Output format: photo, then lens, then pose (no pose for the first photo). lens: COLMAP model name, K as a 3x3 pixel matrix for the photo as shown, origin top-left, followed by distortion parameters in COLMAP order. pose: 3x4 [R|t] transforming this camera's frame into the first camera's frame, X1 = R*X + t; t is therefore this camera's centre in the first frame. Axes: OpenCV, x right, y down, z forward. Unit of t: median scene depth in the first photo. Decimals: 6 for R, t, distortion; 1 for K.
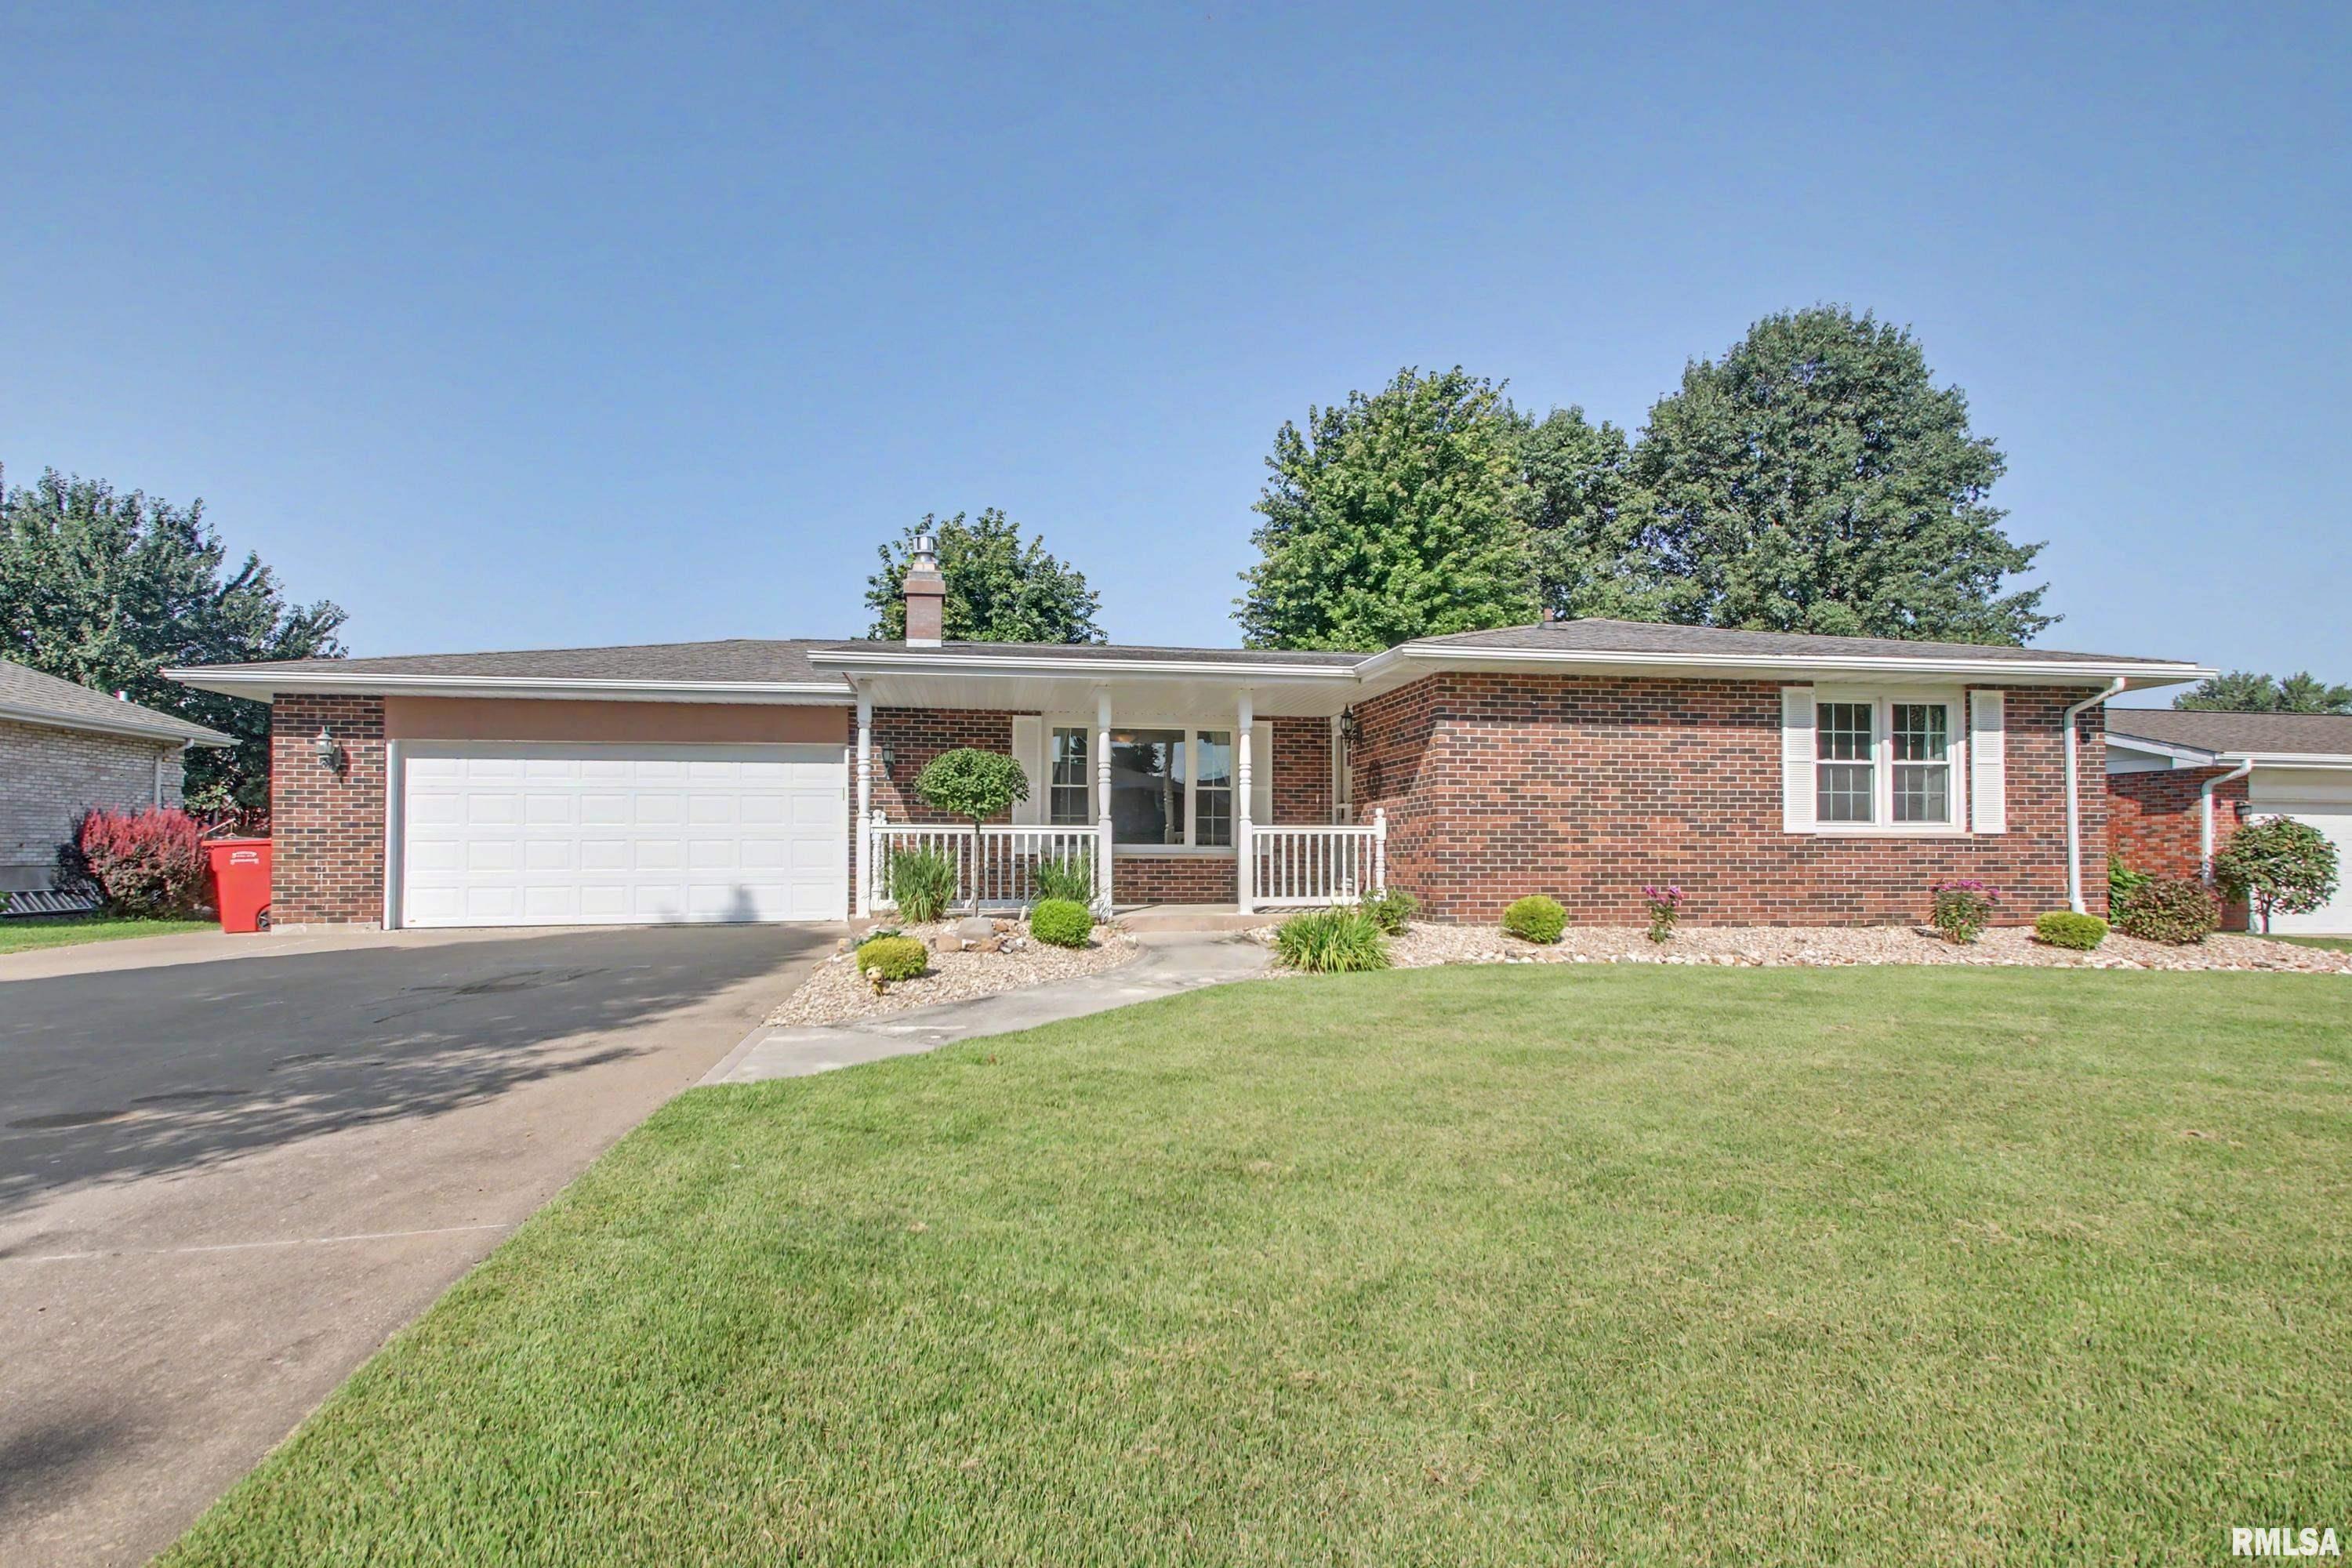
lens RADIAL K [[1101.4, 0, 1176.0], [0, 1101.4, 784.0], [0, 0, 1]] dist [-0.001888, -0.000156]
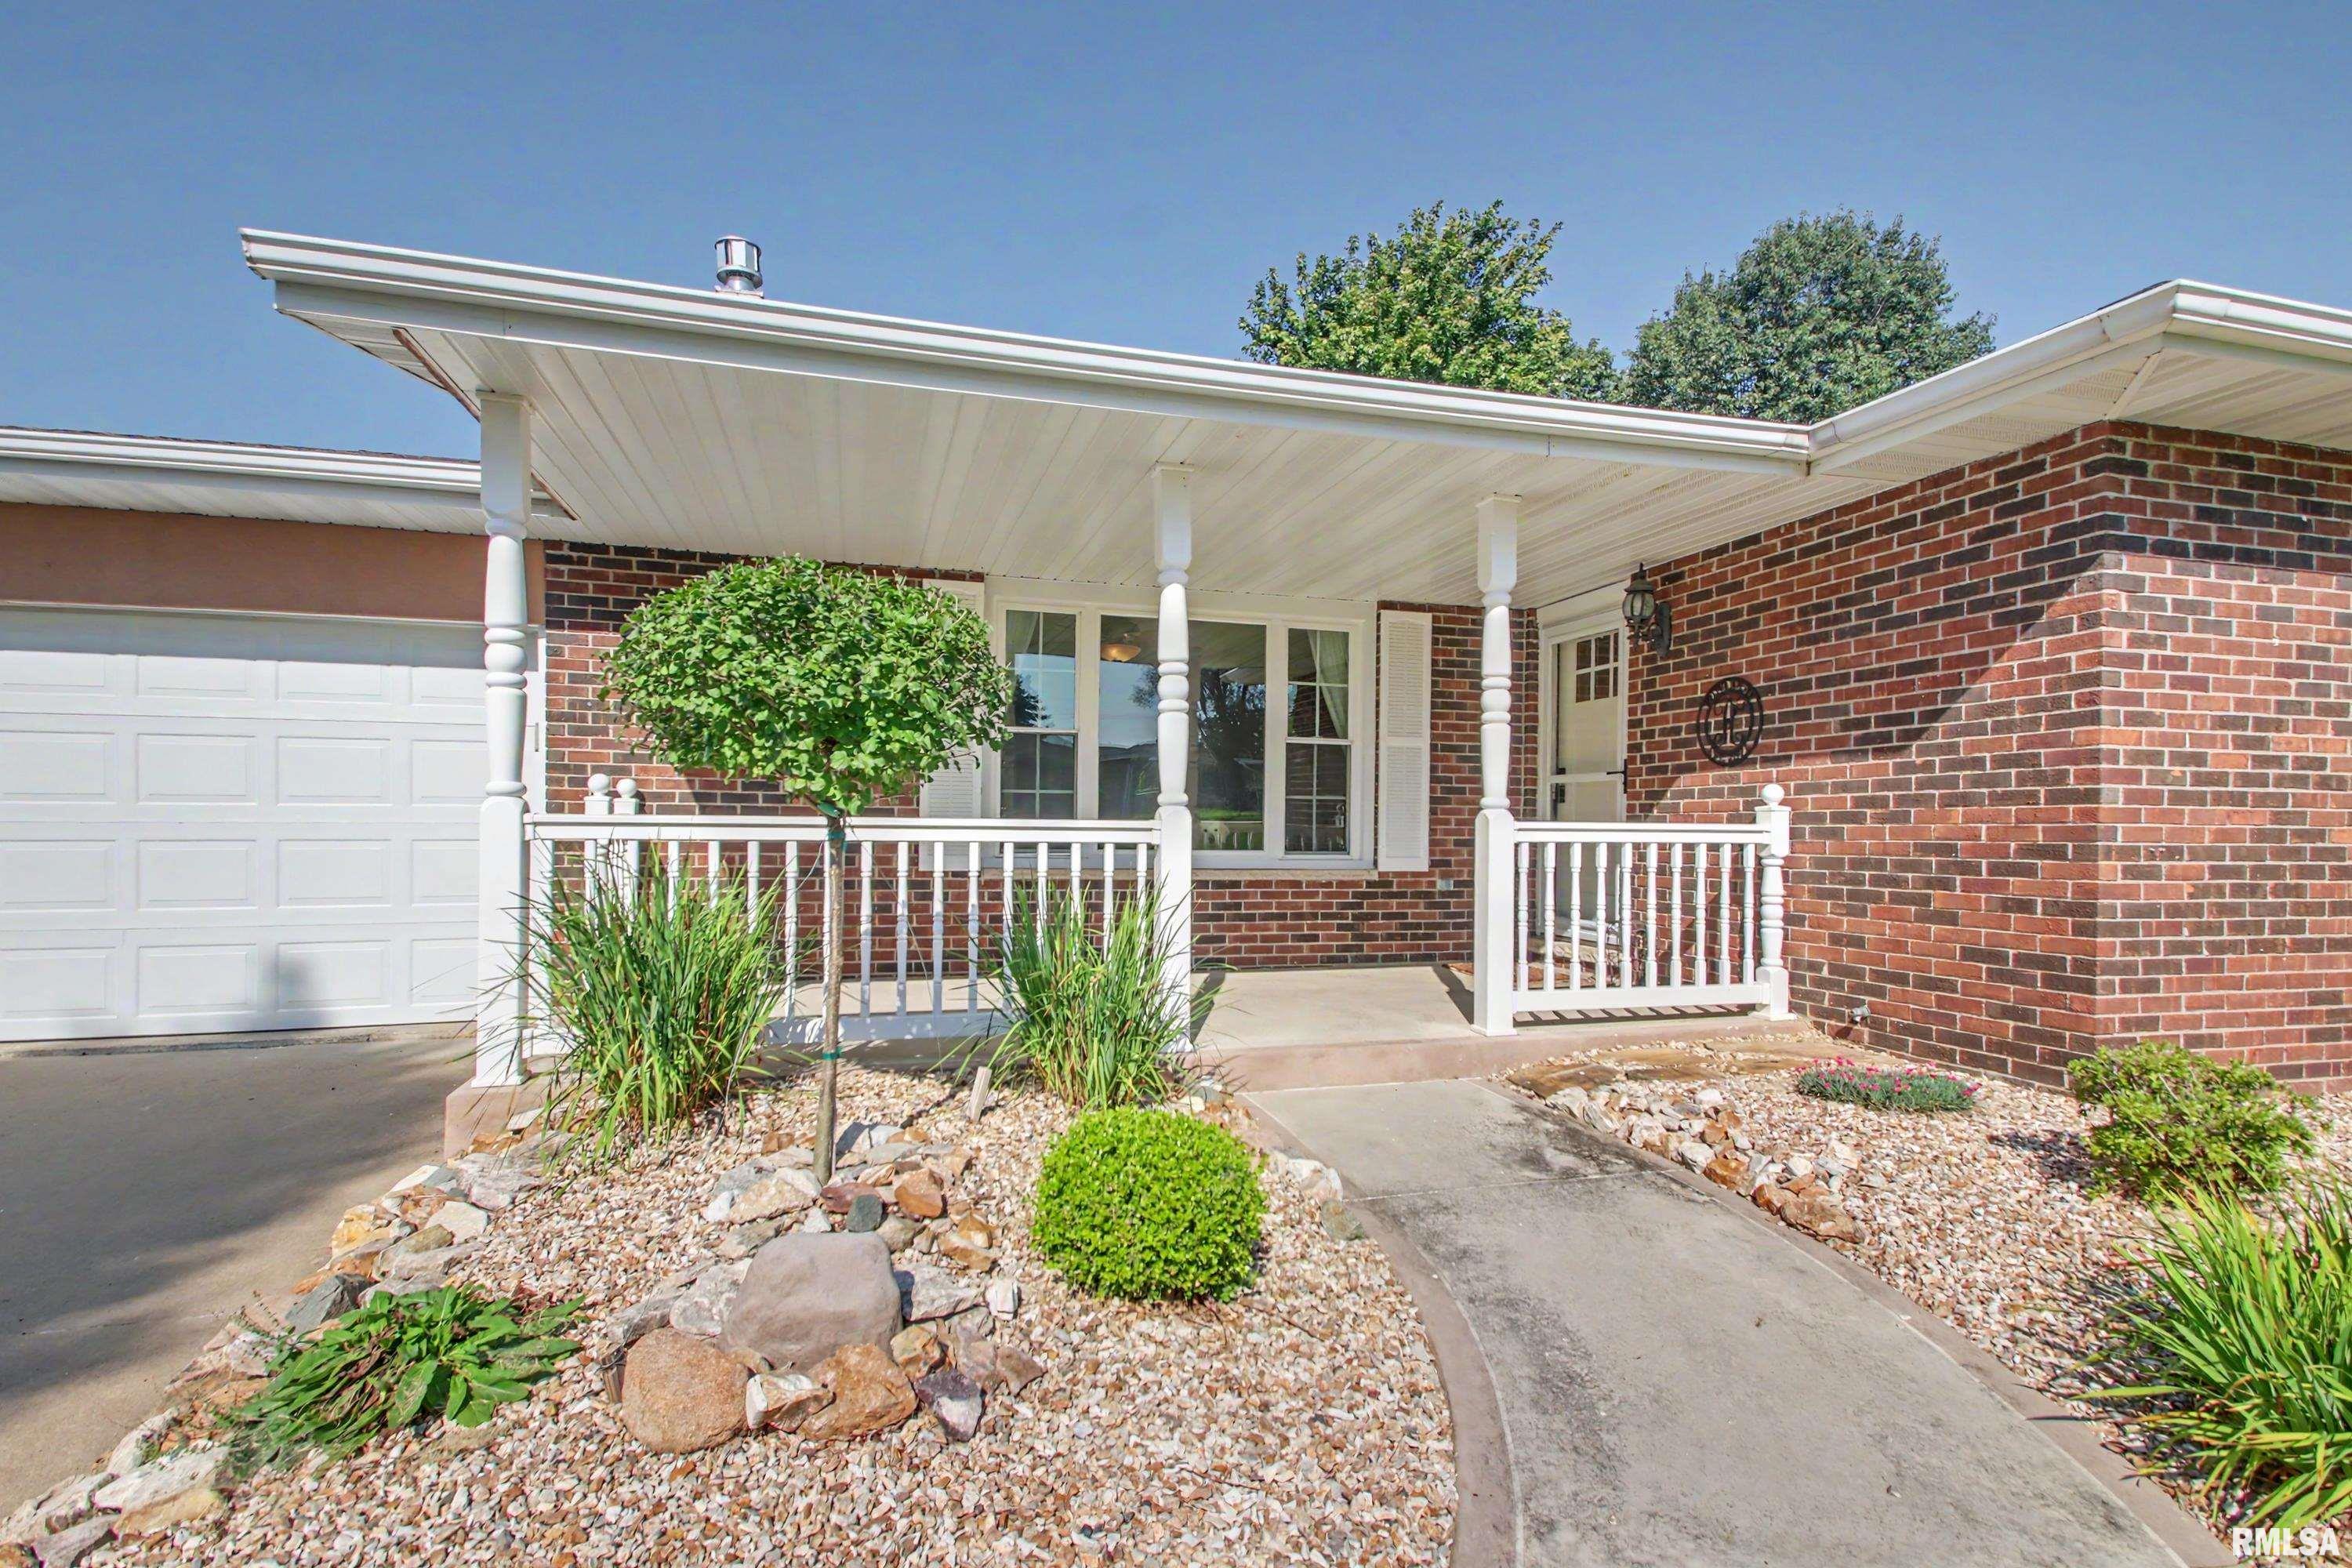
lens RADIAL K [[1114.7, 0, 1173.2], [0, 1114.7, 810.1], [0, 0, 1]] dist [0.021828, -0.000031]
pose [[0.994896, 0.010149, 0.100391, -0.091816], [-0.015018, 0.998741, 0.047862, 0.013140], [-0.099779, -0.049126, 0.993796, 0.528985]]
